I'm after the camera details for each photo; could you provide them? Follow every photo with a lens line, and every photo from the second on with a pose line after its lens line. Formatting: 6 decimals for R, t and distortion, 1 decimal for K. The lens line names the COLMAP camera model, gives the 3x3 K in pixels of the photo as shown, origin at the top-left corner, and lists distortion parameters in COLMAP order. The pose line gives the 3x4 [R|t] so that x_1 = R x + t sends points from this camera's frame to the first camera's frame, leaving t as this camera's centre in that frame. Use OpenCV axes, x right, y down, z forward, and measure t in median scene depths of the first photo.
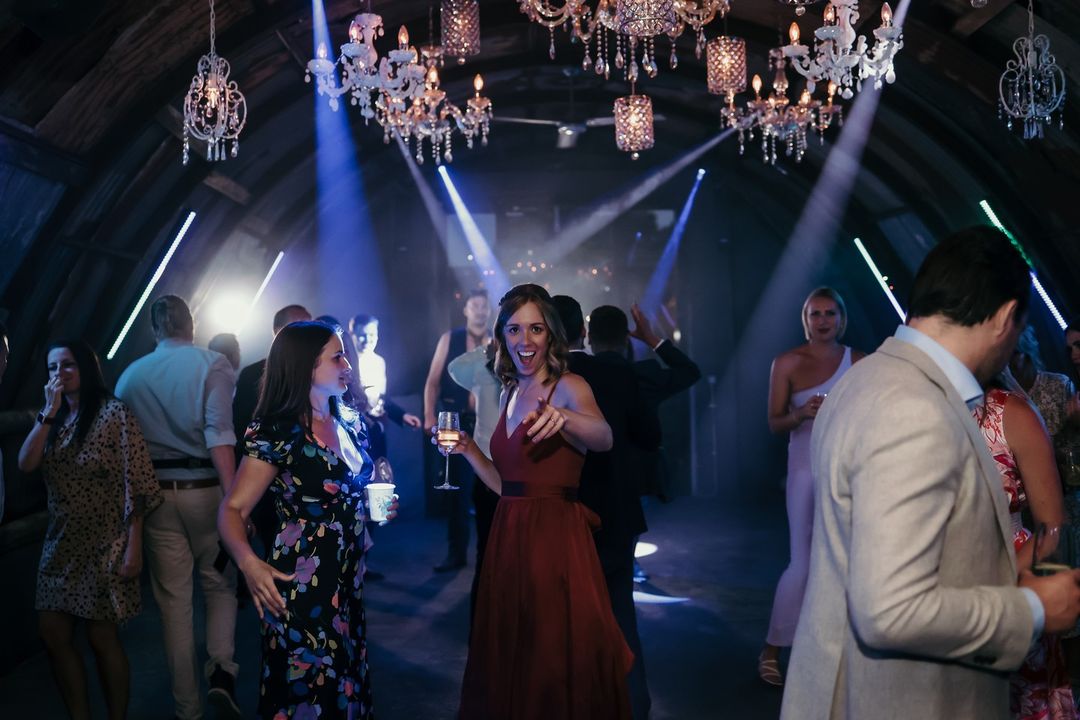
lens RADIAL K [[1137.8, 0, 540.0], [0, 1137.8, 360.0], [0, 0, 1]] dist [-0.068599, 0.005510]
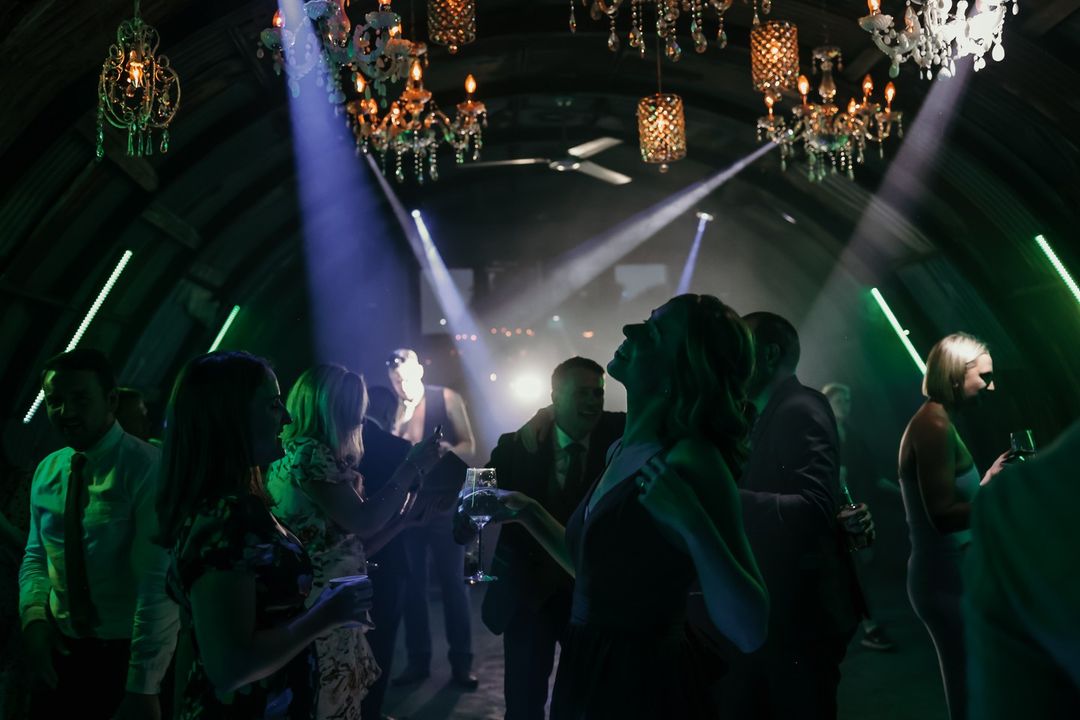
lens RADIAL K [[1137.8, 0, 540.0], [0, 1137.8, 360.0], [0, 0, 1]] dist [-0.068599, 0.005510]
pose [[0.999507, -0.006639, 0.030682, -0.029887], [0.008628, 0.997839, -0.065141, 0.011065], [-0.030183, 0.065374, 0.997404, 0.182149]]
